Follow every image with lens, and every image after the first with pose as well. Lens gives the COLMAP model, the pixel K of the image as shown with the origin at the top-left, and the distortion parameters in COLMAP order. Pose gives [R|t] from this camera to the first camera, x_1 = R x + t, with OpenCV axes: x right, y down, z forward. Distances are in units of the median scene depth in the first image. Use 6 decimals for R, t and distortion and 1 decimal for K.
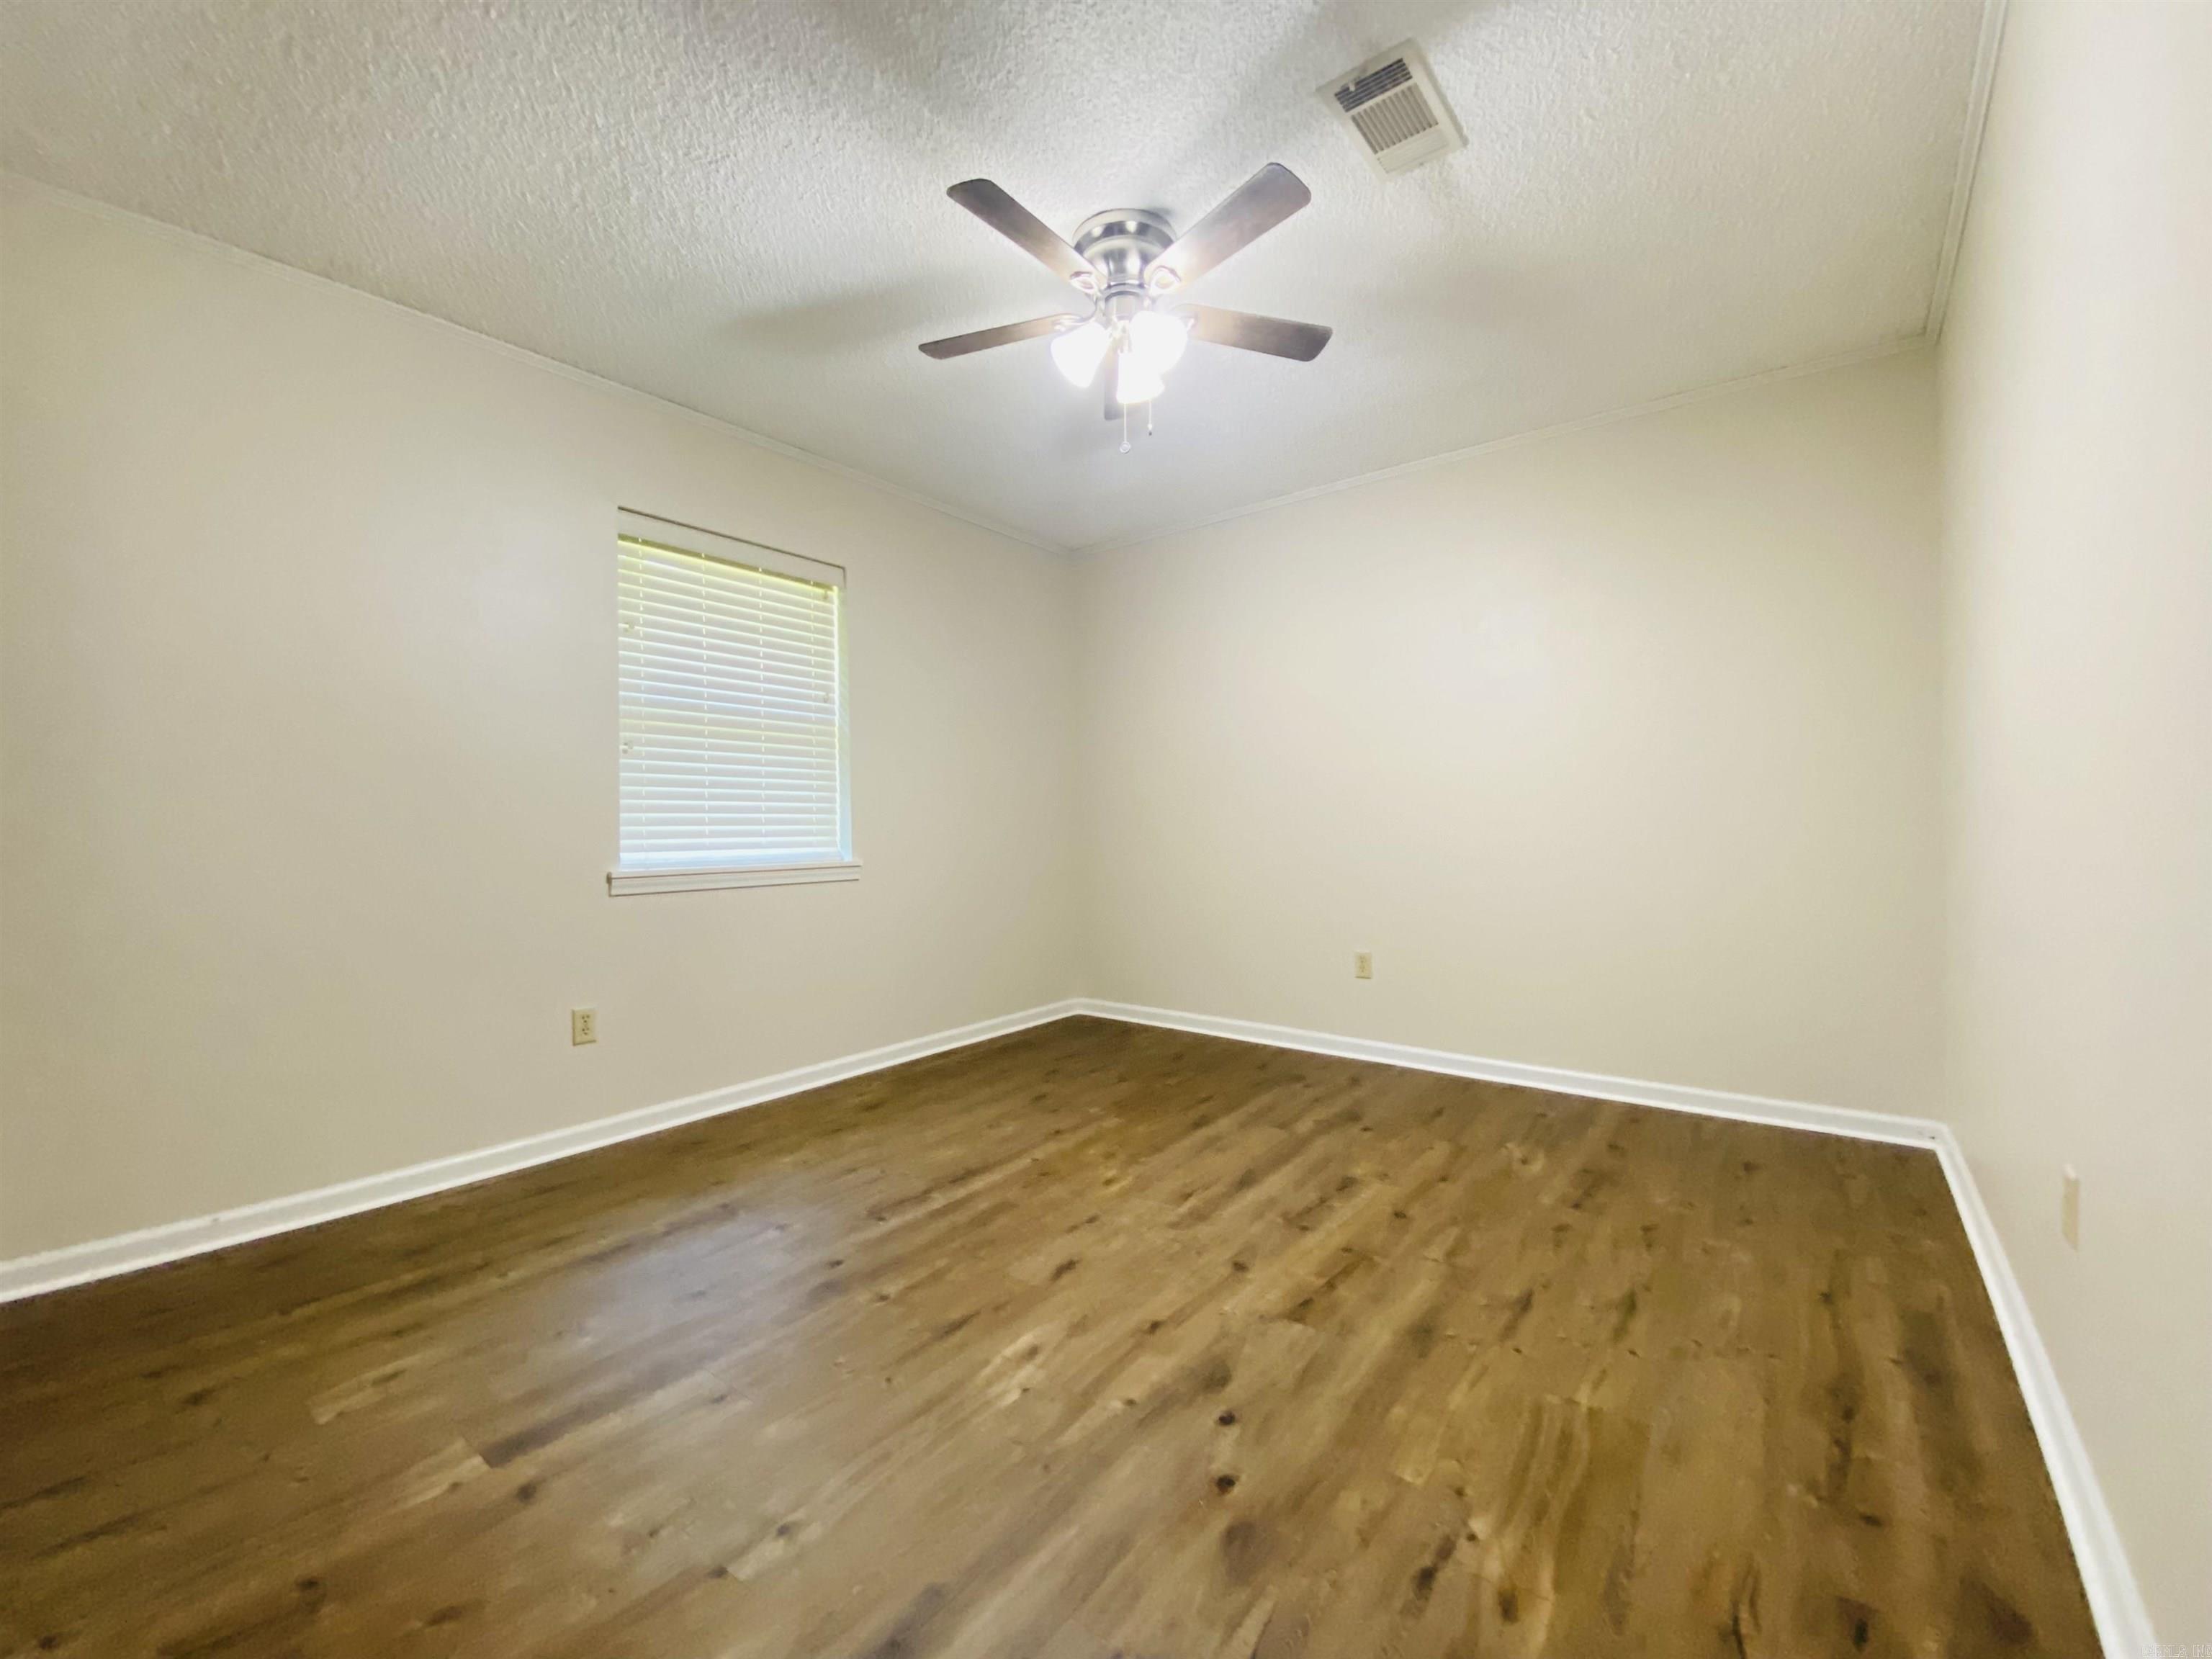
lens RADIAL K [[880.8, 0, 1098.9], [0, 880.8, 832.2], [0, 0, 1]] dist [0.041546, -0.026288]
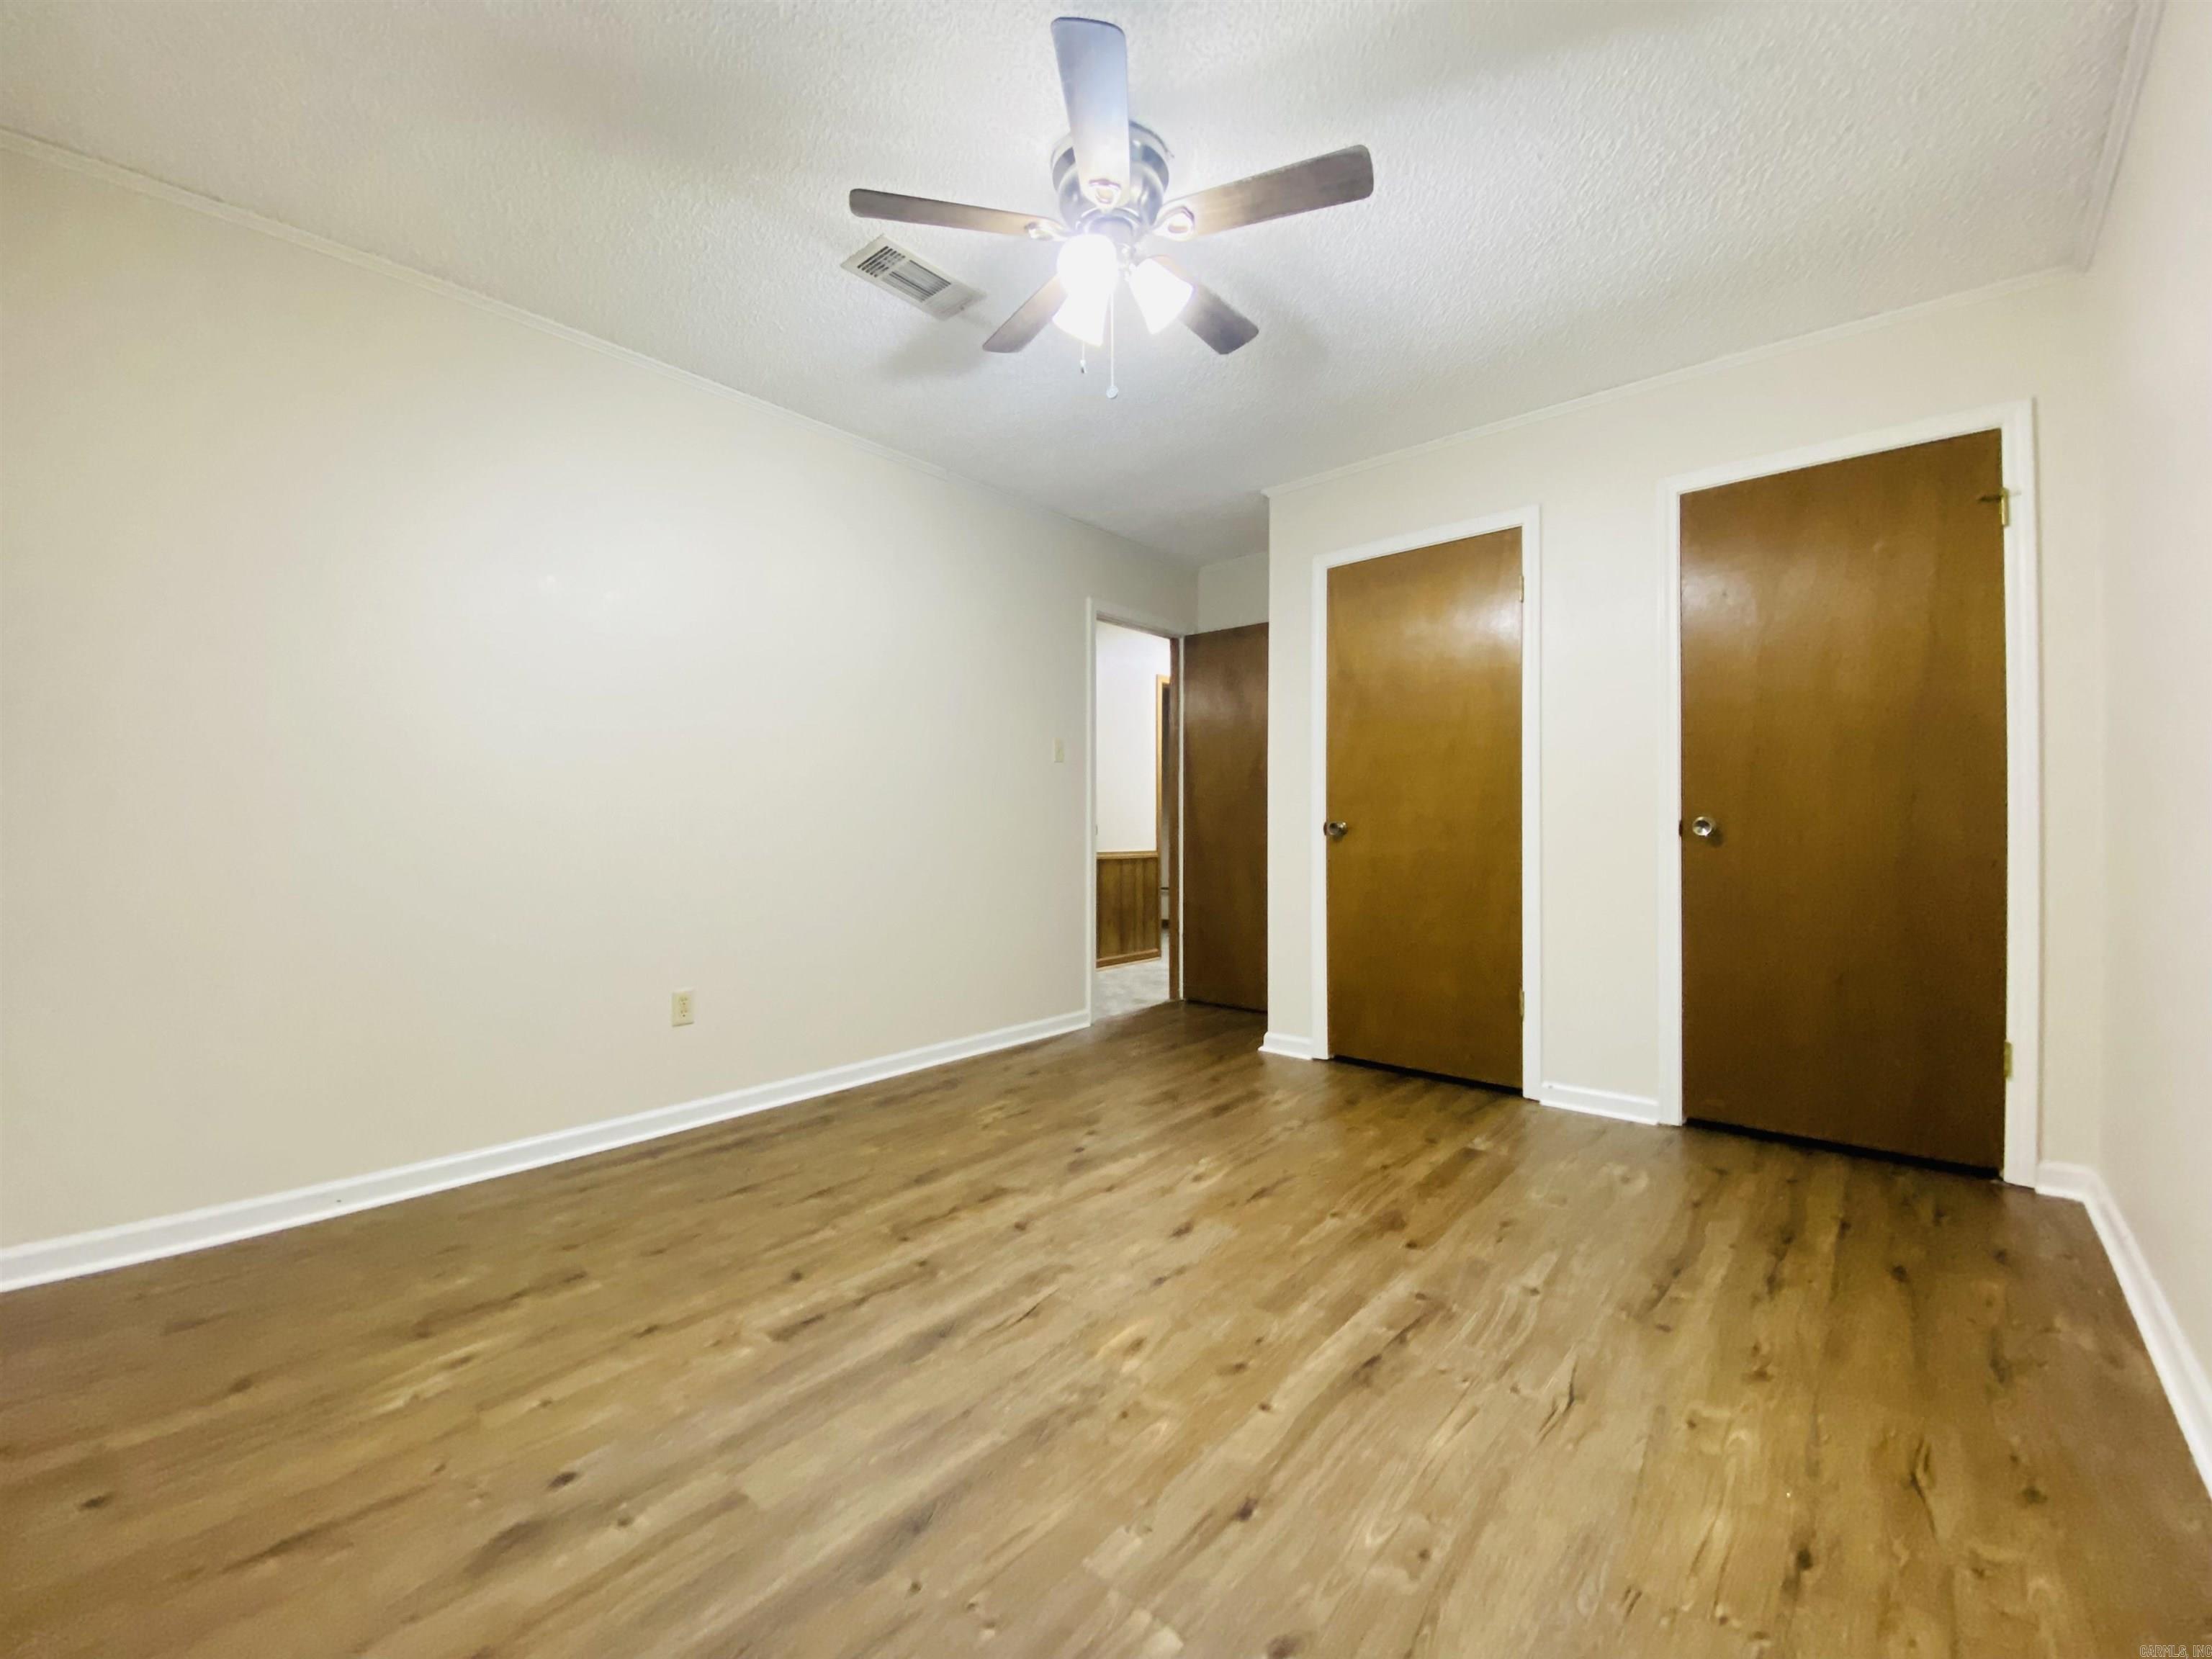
lens RADIAL K [[880.8, 0, 1098.9], [0, 880.8, 832.2], [0, 0, 1]] dist [0.041546, -0.026288]
pose [[-0.998050, 0.011523, 0.061344, -0.007257], [0.012257, 0.999858, 0.011596, -0.000478], [-0.061202, 0.012325, -0.998049, 1.843885]]
